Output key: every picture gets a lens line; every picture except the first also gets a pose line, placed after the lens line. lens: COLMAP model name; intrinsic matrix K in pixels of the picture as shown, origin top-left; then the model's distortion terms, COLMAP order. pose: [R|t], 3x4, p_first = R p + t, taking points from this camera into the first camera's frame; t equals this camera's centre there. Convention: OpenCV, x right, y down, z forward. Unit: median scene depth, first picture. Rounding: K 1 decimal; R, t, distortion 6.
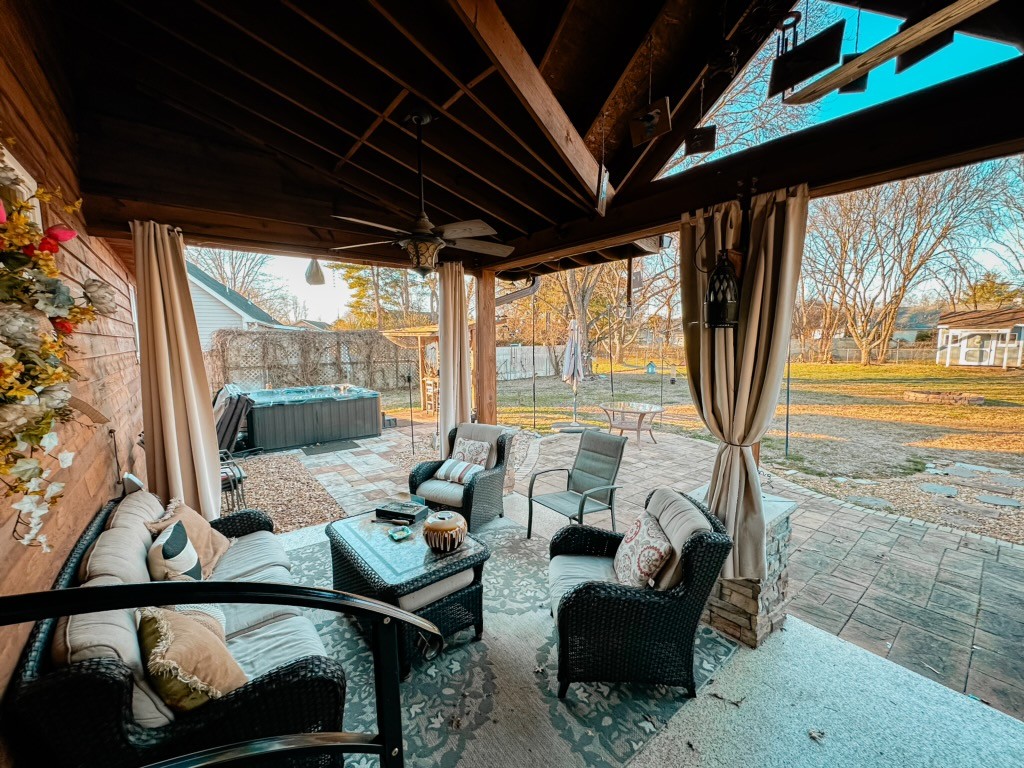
lens RADIAL K [[405.4, 0, 511.6], [0, 405.4, 384.5], [0, 0, 1]] dist [0.000265, -0.000243]
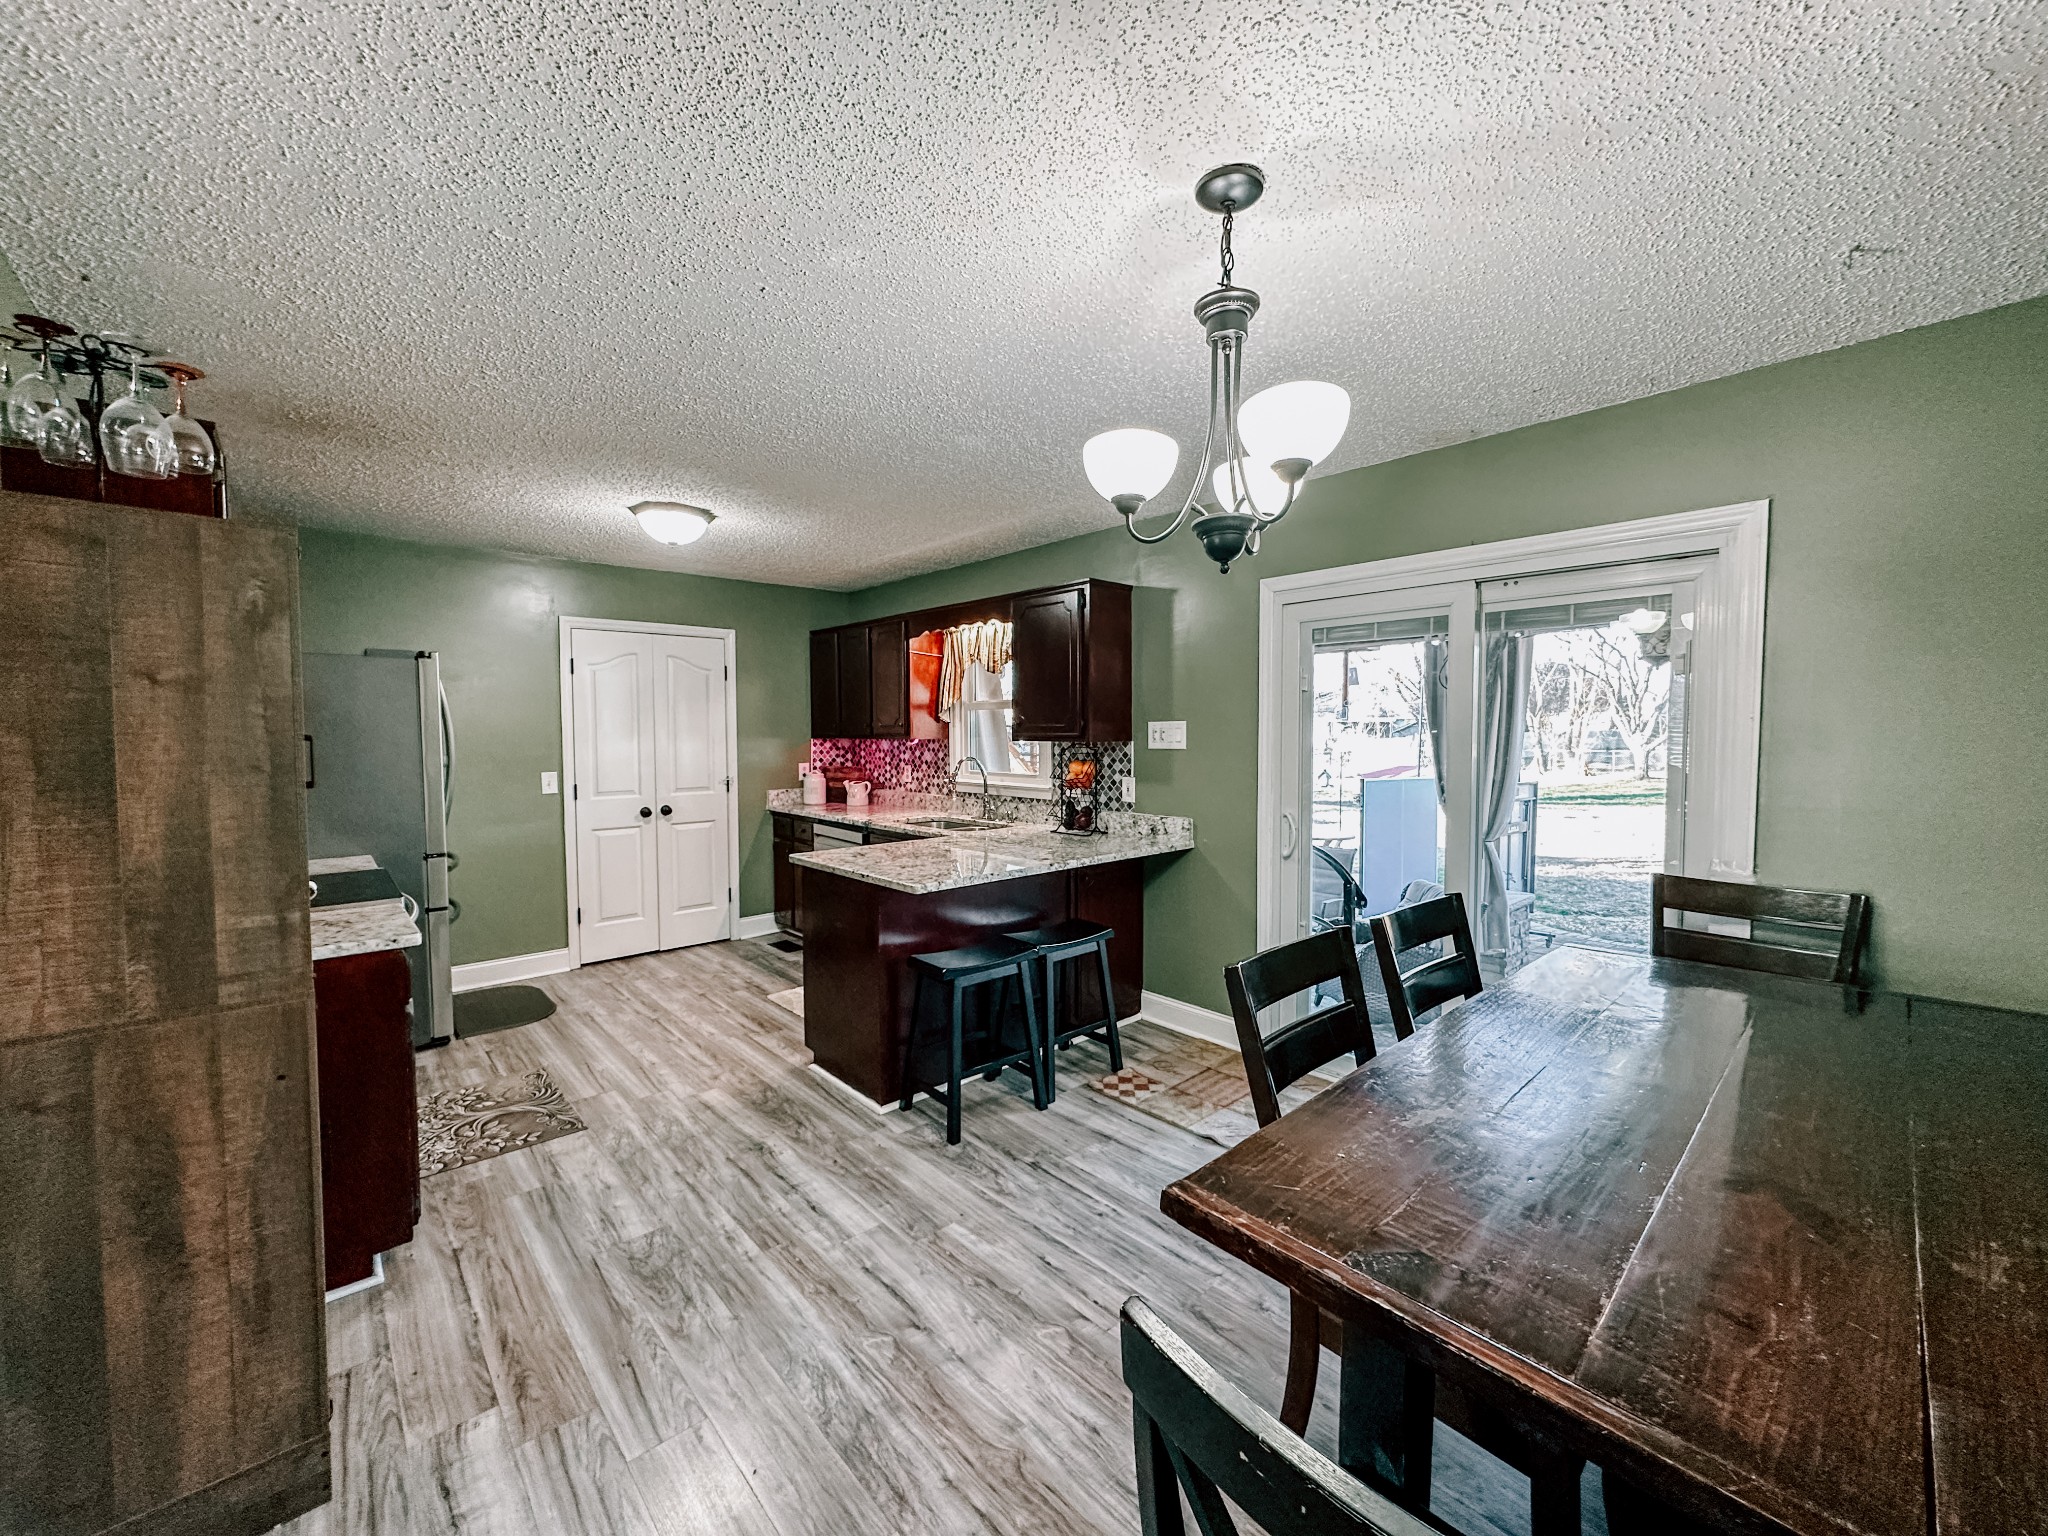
lens RADIAL K [[810.8, 0, 1026.6], [0, 810.8, 764.0], [0, 0, 1]] dist [0.000265, -0.000243]
pose [[0.998338, 0.007550, 0.057141, -0.451916], [-0.003937, 0.998000, -0.063093, 0.044588], [-0.057503, 0.062764, 0.996370, -0.641331]]
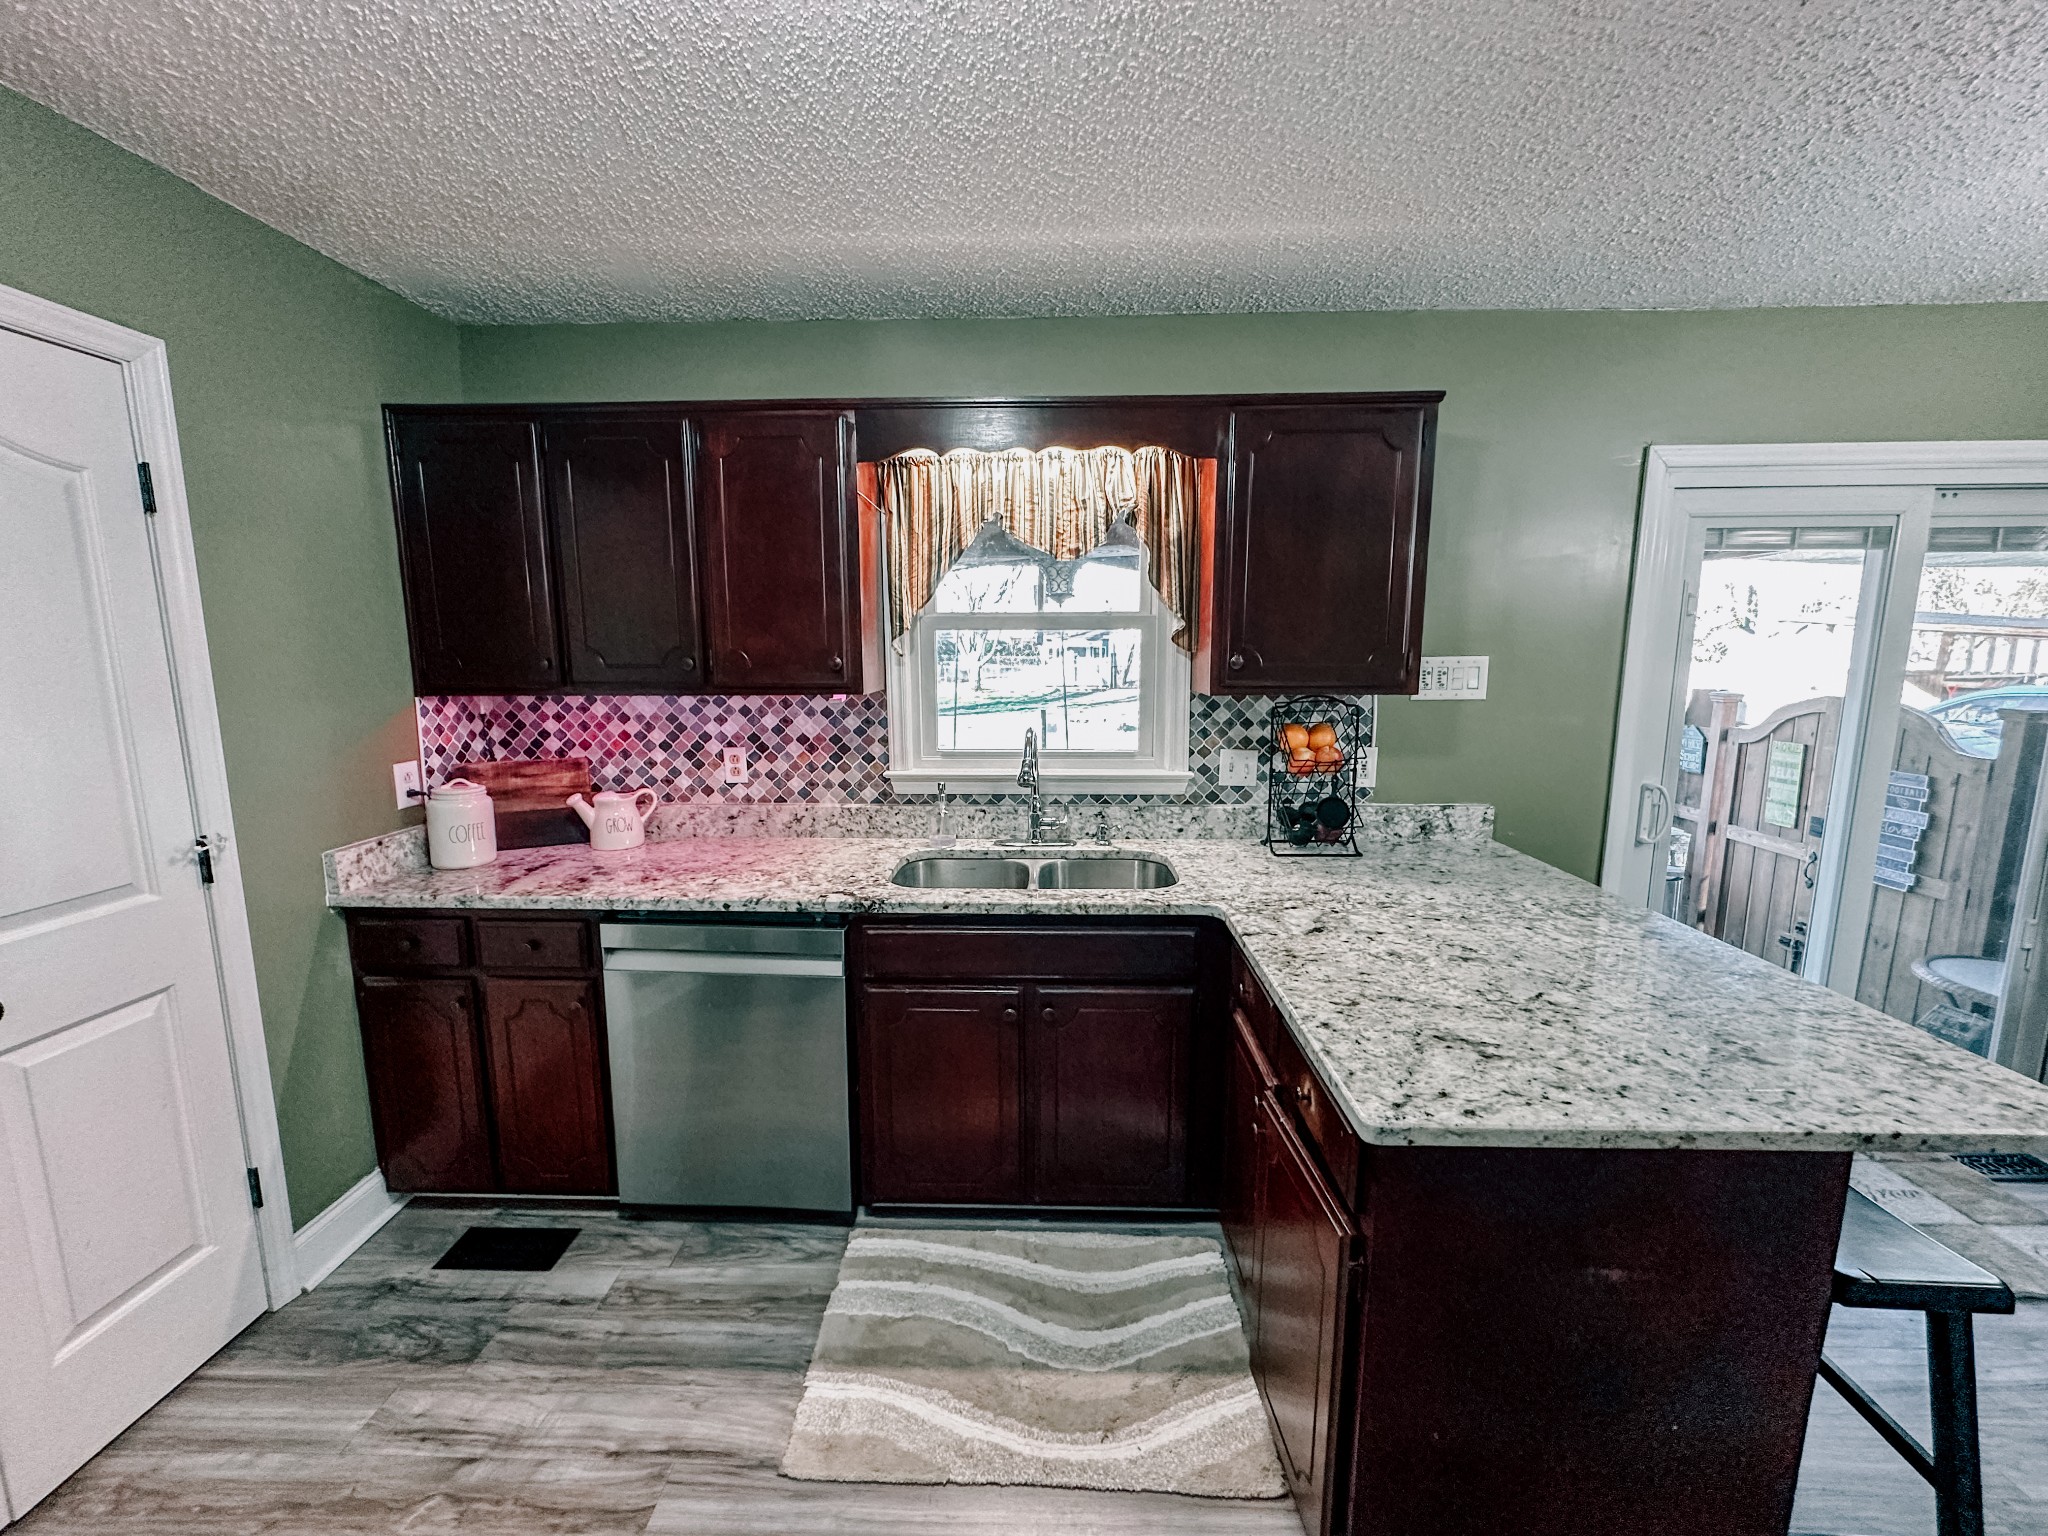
lens RADIAL K [[810.8, 0, 1023.8], [0, 810.8, 769.9], [0, 0, 1]] dist [0.000265, -0.000243]
pose [[0.653663, -0.101818, 0.749905, -1.311219], [0.075197, 0.994743, 0.069514, -0.132292], [-0.753041, 0.010952, 0.657883, 0.848490]]
